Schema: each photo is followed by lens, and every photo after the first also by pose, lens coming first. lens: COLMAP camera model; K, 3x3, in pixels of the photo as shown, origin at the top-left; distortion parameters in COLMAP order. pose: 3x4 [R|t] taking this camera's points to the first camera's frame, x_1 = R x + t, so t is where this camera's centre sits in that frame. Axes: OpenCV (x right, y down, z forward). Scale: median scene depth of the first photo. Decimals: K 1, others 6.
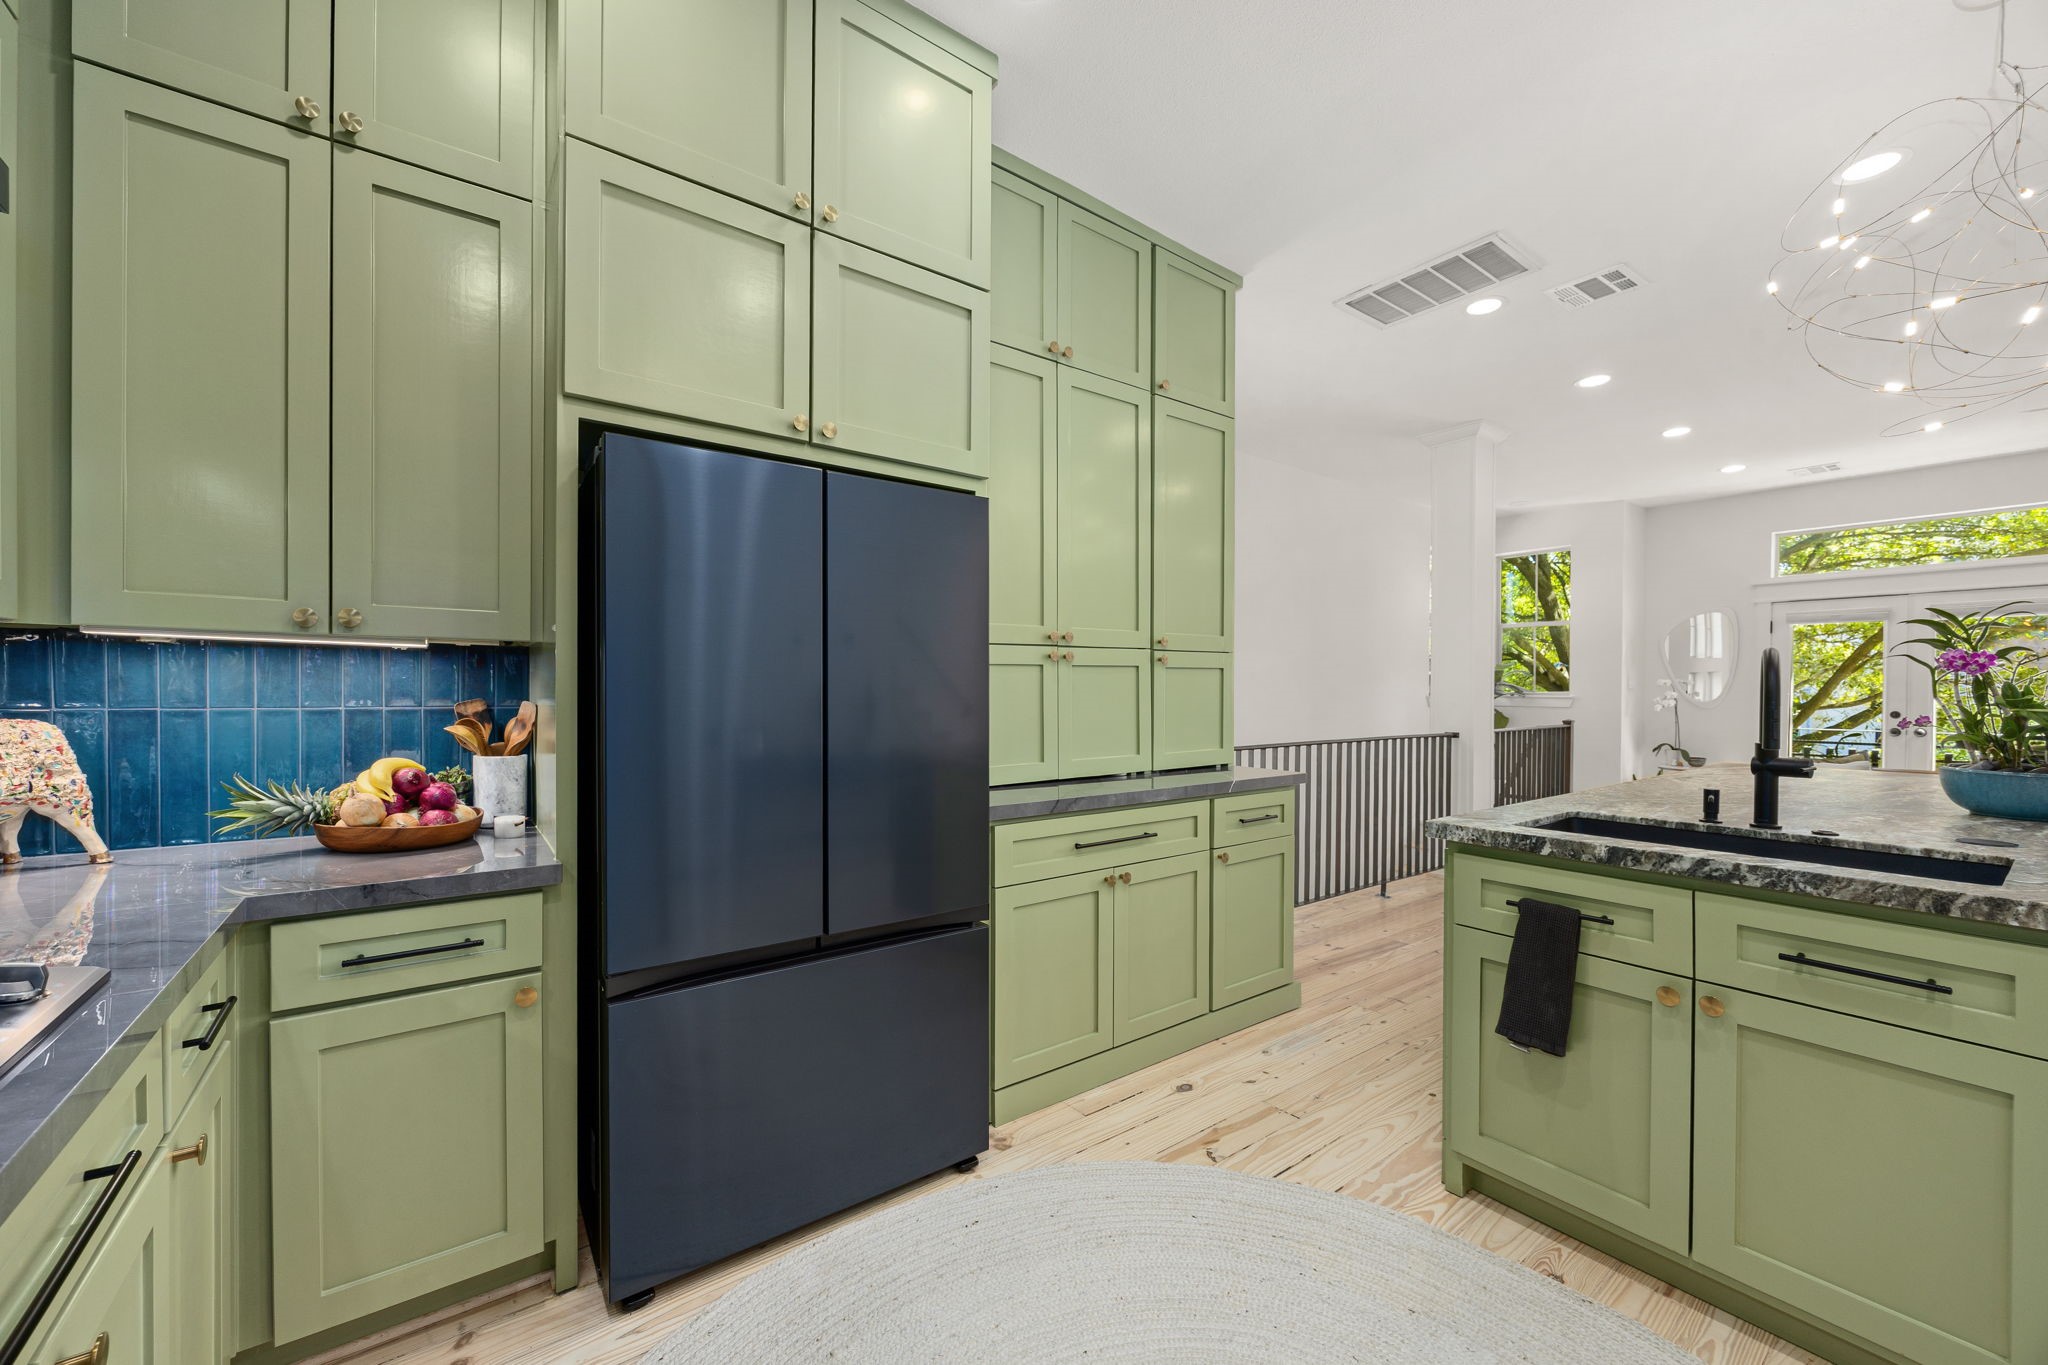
lens RADIAL K [[790.7, 0, 1002.2], [0, 790.7, 691.3], [0, 0, 1]] dist [-0.001571, 0.000475]
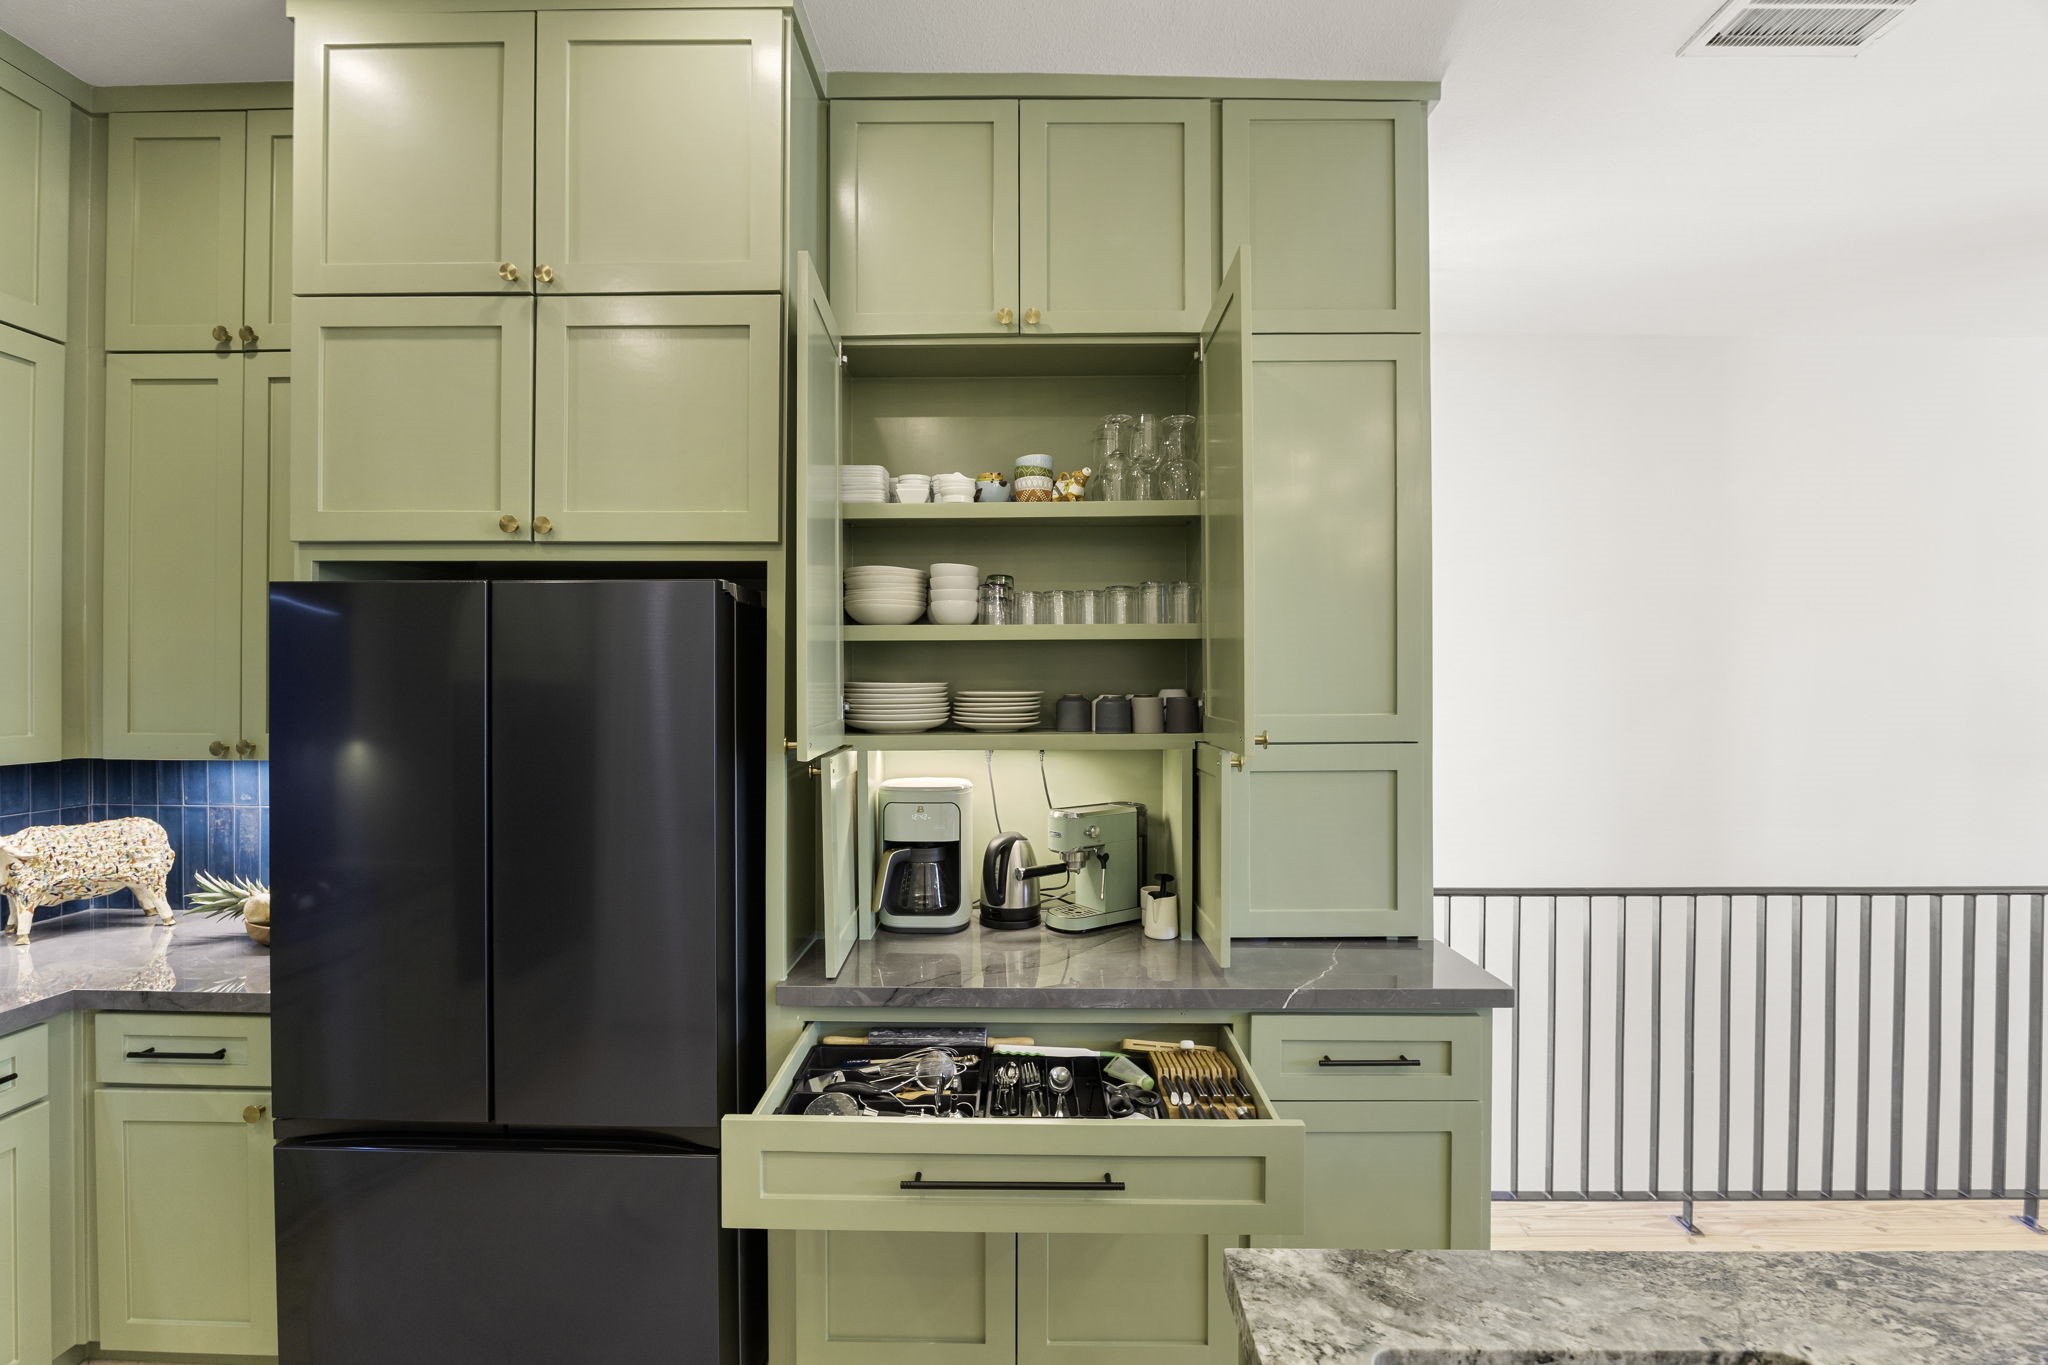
lens RADIAL K [[790.7, 0, 1029.0], [0, 790.7, 685.2], [0, 0, 1]] dist [-0.001571, 0.000475]
pose [[0.793655, -0.004055, -0.608355, 0.728869], [0.003566, 0.999992, -0.002013, -0.155426], [0.608358, -0.000572, 0.793663, 0.650133]]
